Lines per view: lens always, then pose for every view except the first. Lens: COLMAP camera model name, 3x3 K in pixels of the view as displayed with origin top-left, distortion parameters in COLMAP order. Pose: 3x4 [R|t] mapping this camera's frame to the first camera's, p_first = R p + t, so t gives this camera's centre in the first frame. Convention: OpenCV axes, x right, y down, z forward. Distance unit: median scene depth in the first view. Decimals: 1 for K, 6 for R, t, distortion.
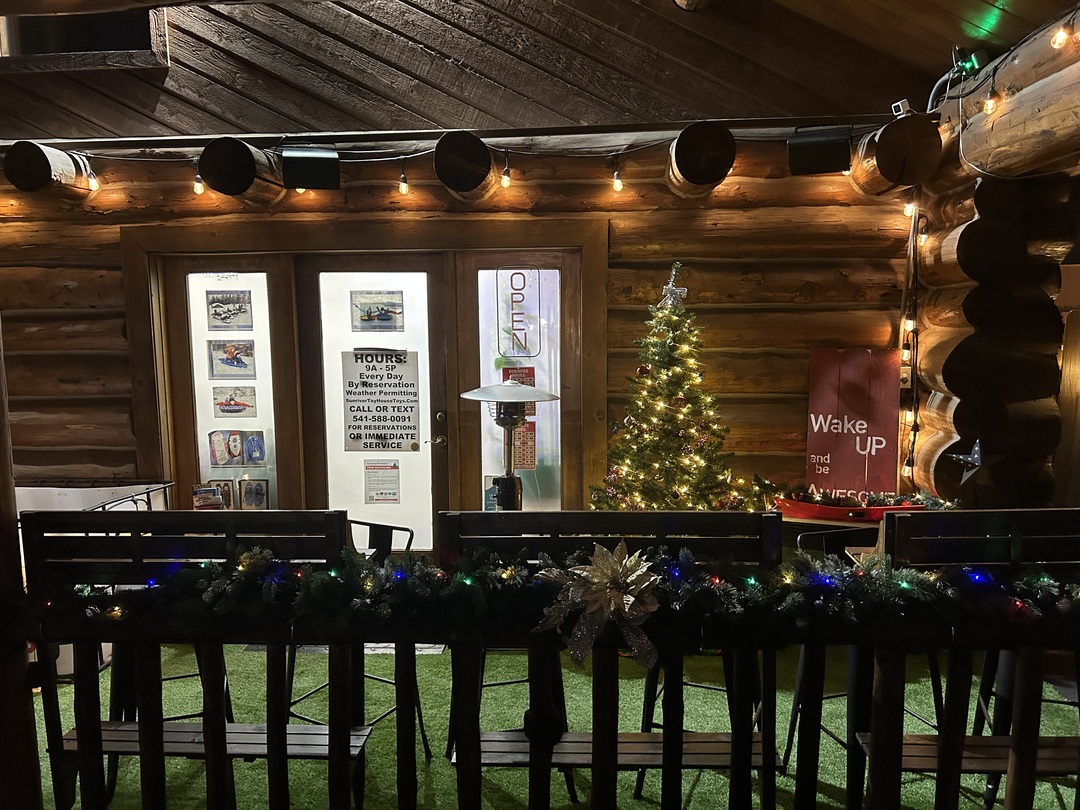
lens RADIAL K [[803.2, 0, 541.2], [0, 803.2, 447.4], [0, 0, 1]] dist [0.067852, -0.073274]
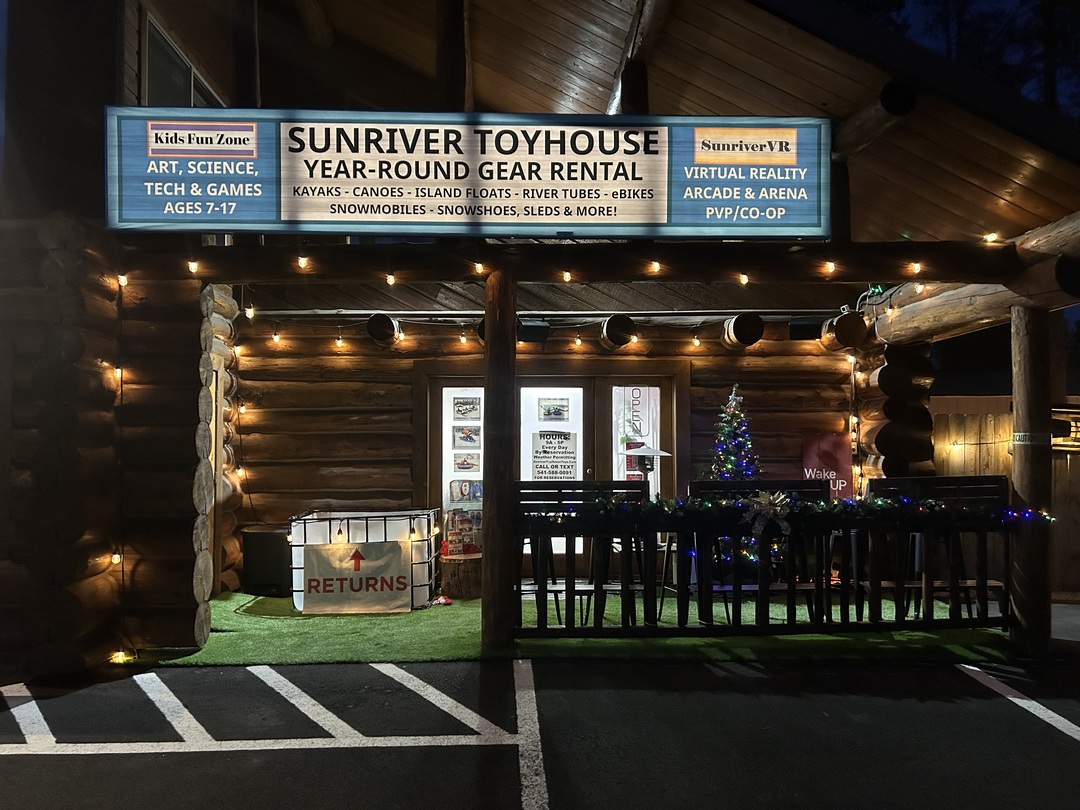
lens RADIAL K [[803.2, 0, 541.2], [0, 803.2, 447.4], [0, 0, 1]] dist [0.067852, -0.073274]
pose [[0.994696, 0.007589, 0.102575, -0.427965], [0.008094, 0.988405, -0.151625, 0.178850], [-0.102536, 0.151651, 0.983101, -0.701499]]
